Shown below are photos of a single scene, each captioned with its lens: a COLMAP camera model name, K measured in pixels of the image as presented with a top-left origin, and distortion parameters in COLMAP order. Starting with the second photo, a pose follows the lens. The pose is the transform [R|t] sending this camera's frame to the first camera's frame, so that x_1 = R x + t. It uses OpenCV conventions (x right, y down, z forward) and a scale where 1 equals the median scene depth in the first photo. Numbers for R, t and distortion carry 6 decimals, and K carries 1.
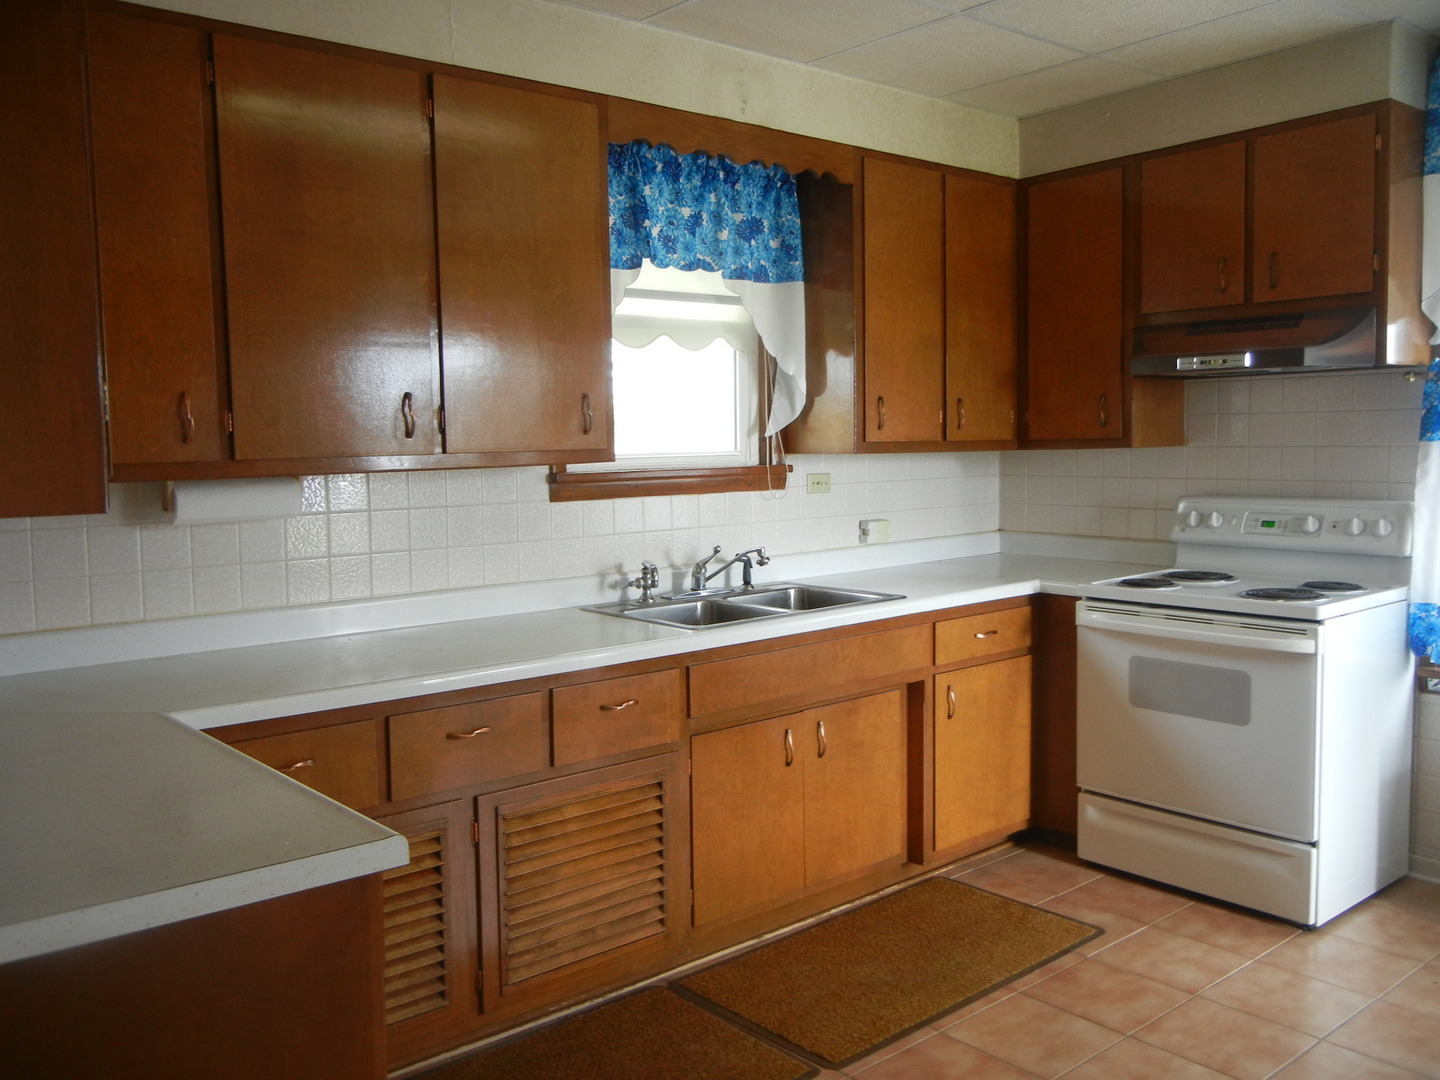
lens RADIAL K [[1236.0, 0, 719.5], [0, 1236.0, 540.6], [0, 0, 1]] dist [-0.009777, 0.020798]
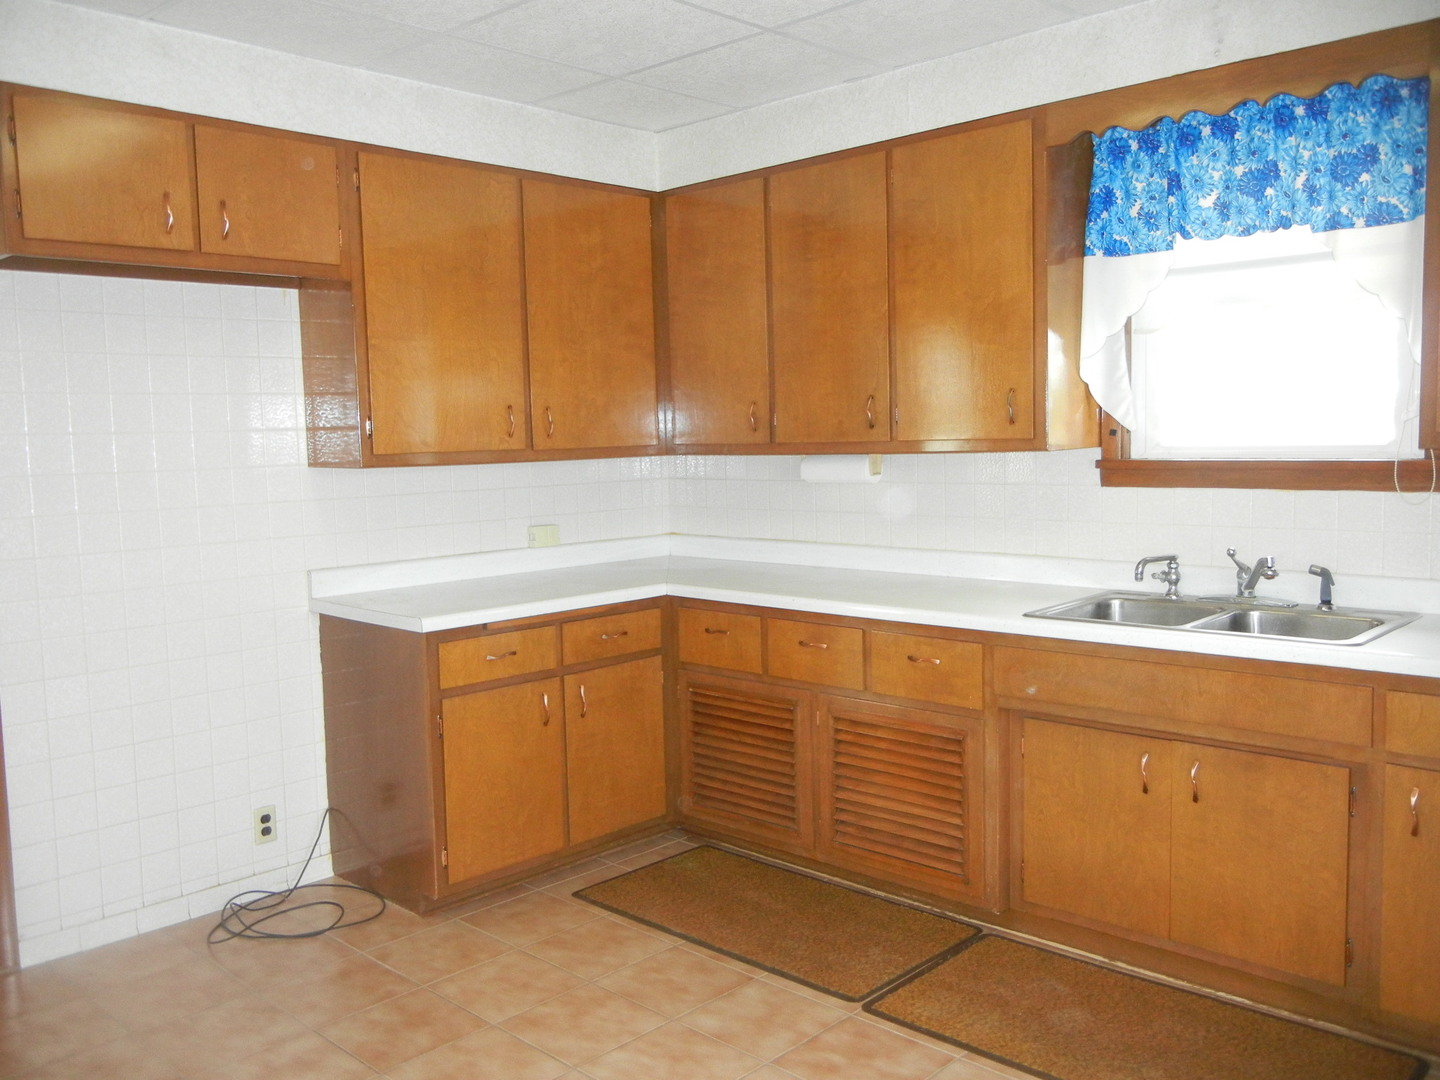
lens RADIAL K [[1236.0, 0, 718.9], [0, 1236.0, 535.9], [0, 0, 1]] dist [-0.009777, 0.020798]
pose [[0.097155, 0.101519, -0.990078, 0.819320], [-0.061041, 0.993519, 0.095882, -0.065518], [0.993396, 0.051120, 0.102723, 0.534023]]
